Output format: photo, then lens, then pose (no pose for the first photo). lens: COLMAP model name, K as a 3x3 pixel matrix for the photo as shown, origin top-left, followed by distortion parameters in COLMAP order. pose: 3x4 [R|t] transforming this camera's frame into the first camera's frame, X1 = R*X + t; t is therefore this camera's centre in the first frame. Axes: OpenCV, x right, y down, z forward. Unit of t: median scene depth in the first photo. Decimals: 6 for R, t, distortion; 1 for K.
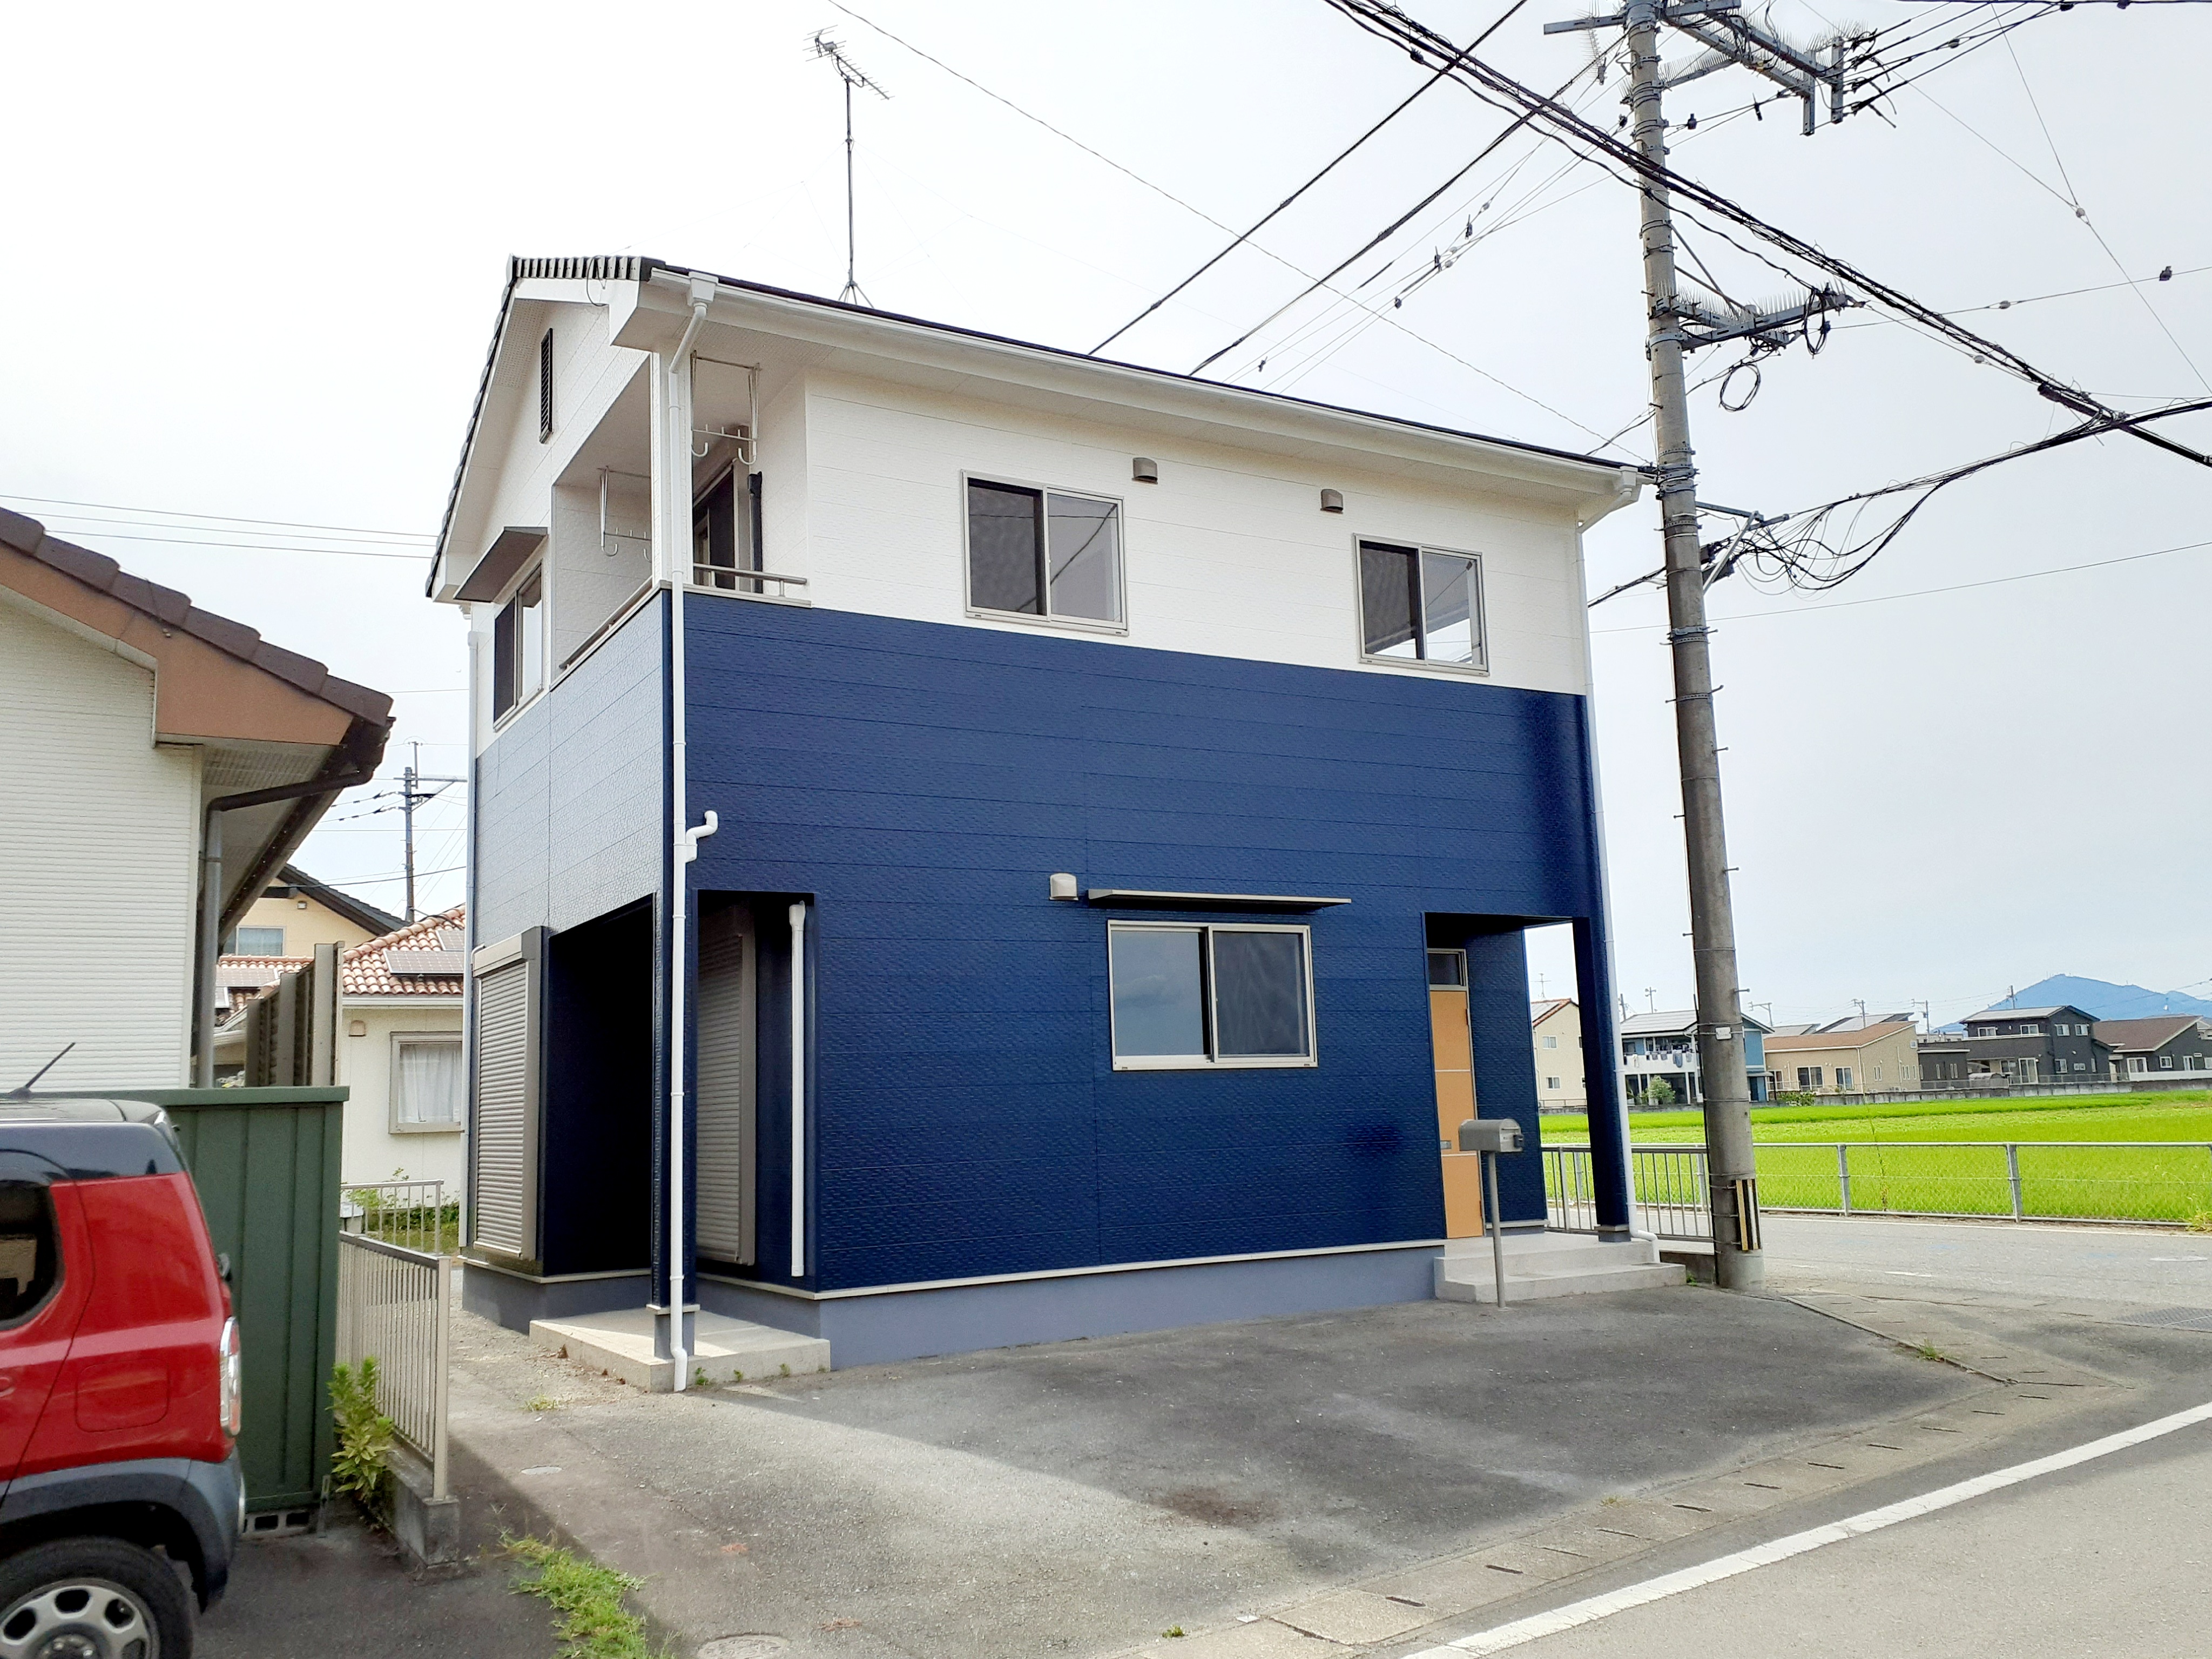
lens RADIAL K [[1759.4, 0, 1106.0], [0, 1759.4, 829.5], [0, 0, 1]] dist [0.017083, -0.003978]
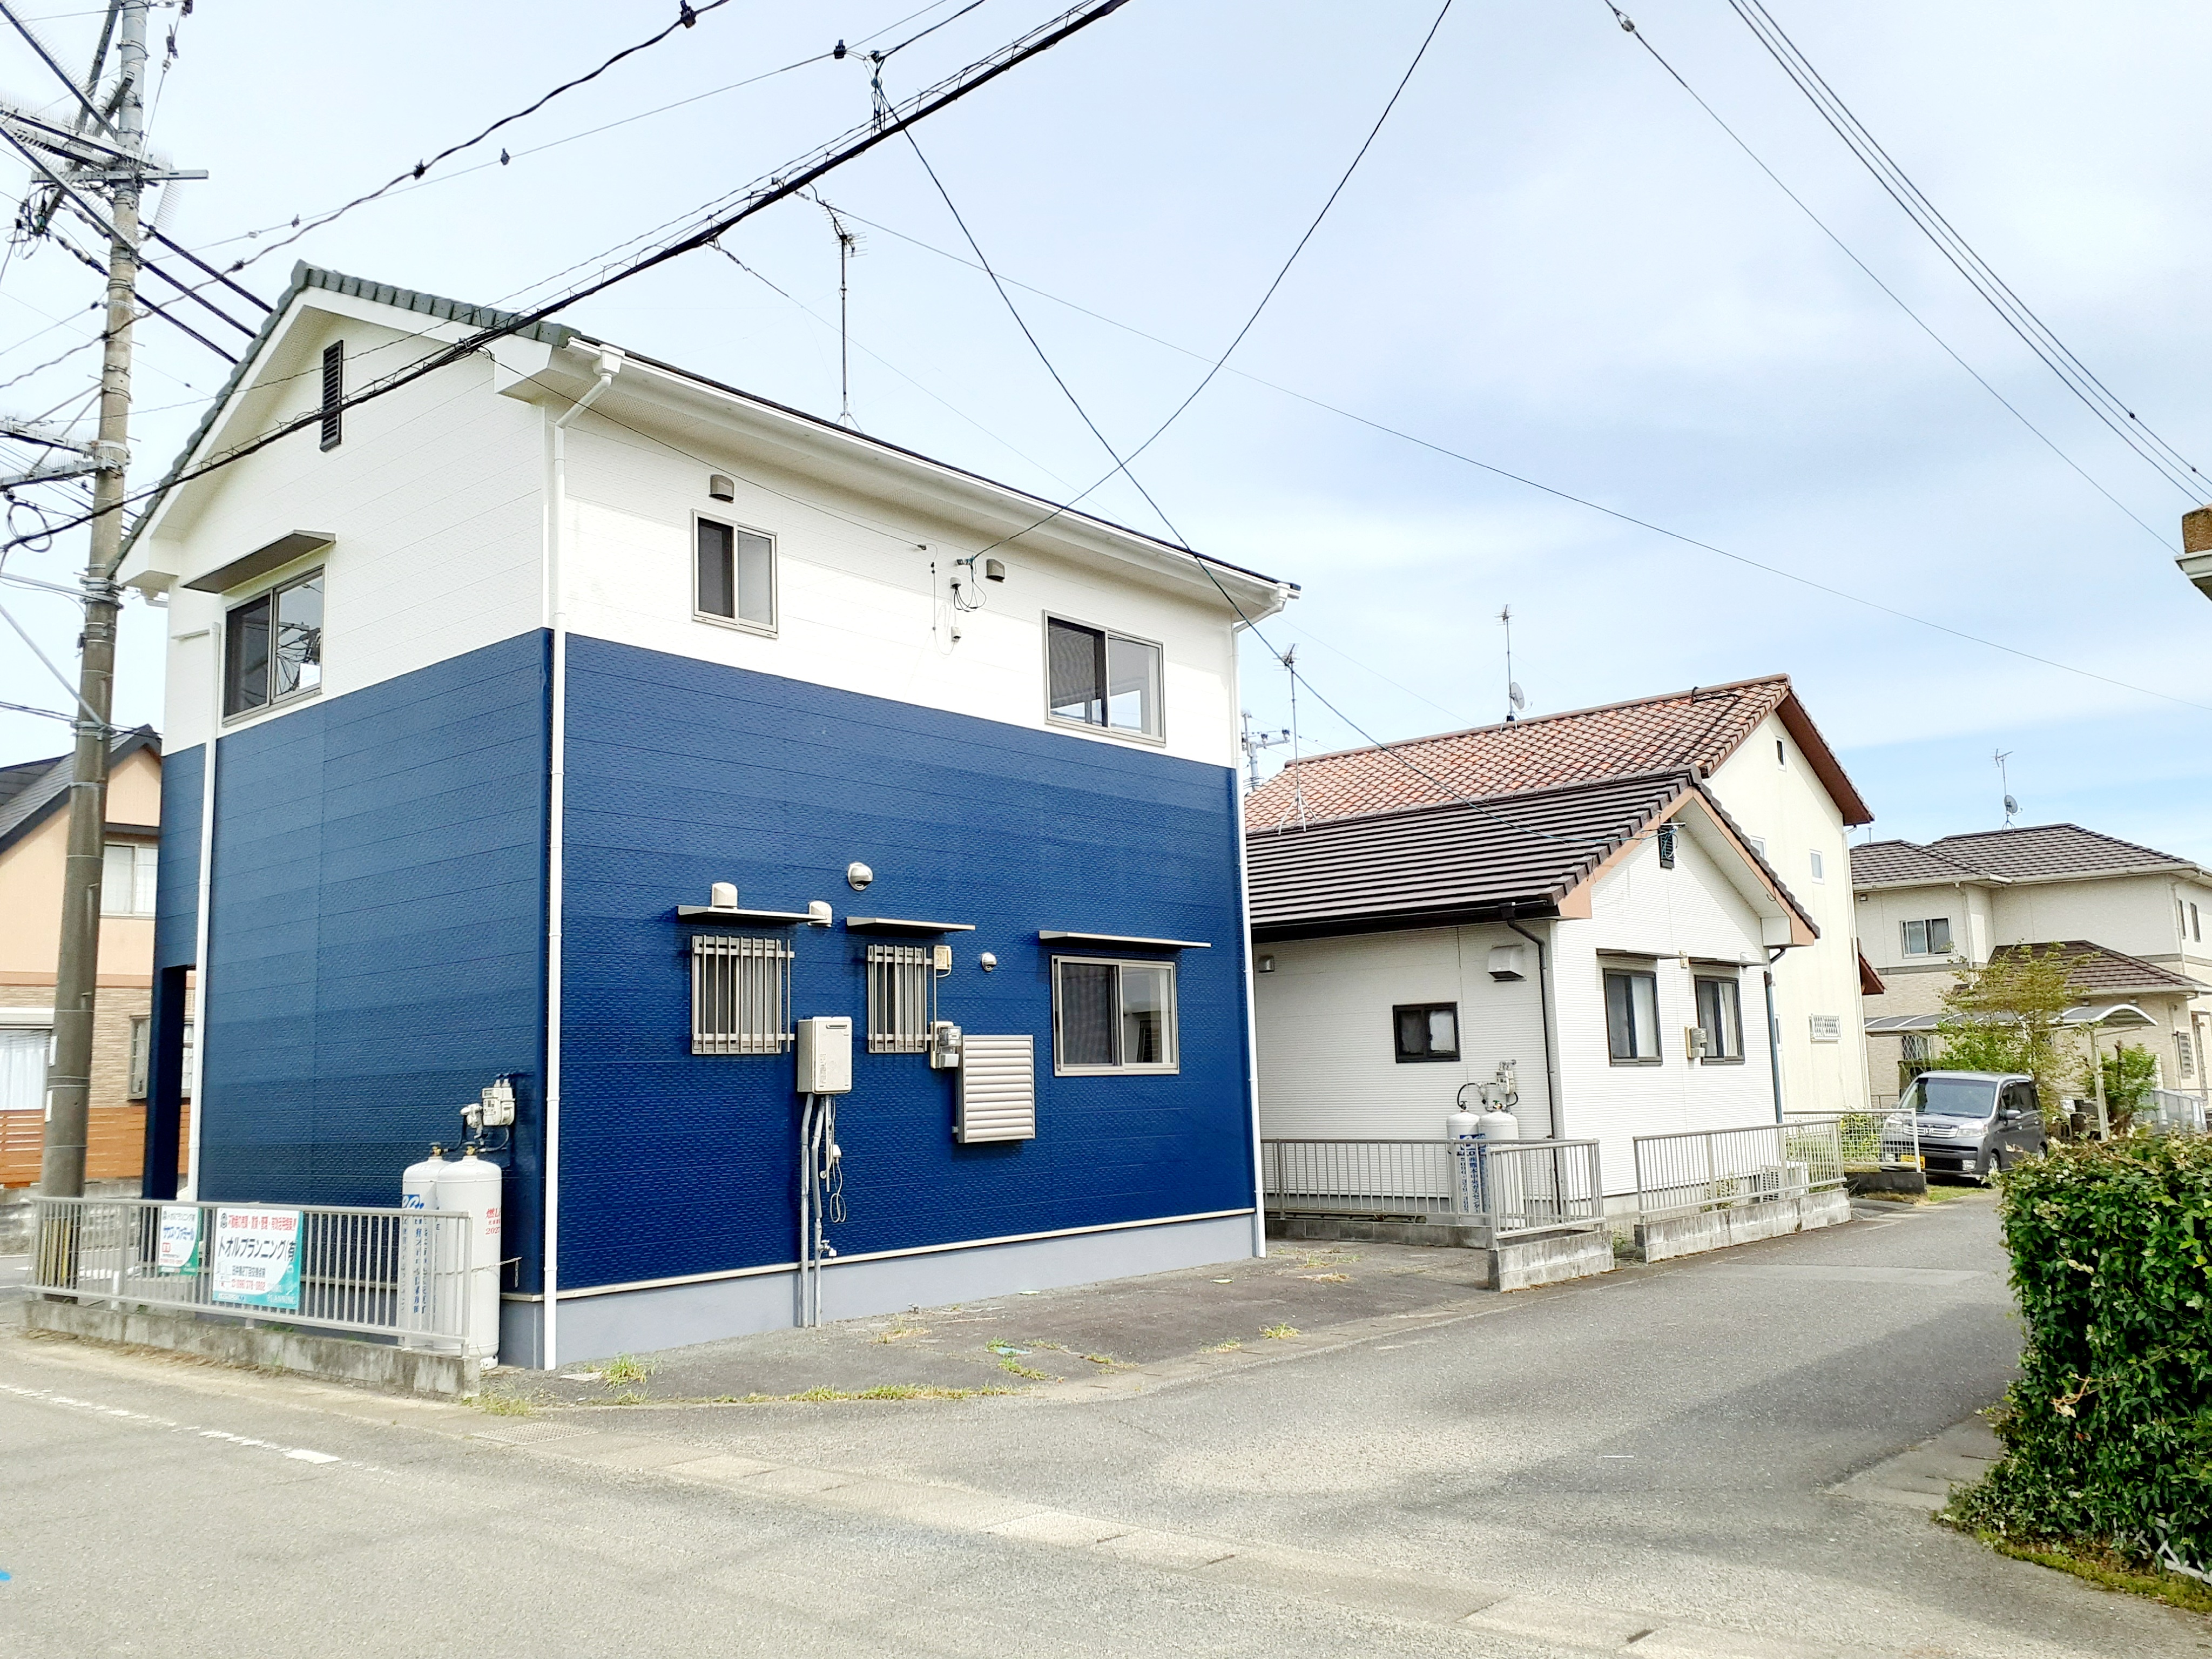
lens RADIAL K [[1759.4, 0, 1106.0], [0, 1759.4, 829.5], [0, 0, 1]] dist [0.017083, -0.003978]
pose [[0.941377, 0.058411, 0.332260, -0.220180], [-0.057431, 0.998268, -0.012778, -0.015805], [-0.332431, -0.007054, 0.943101, -0.103309]]
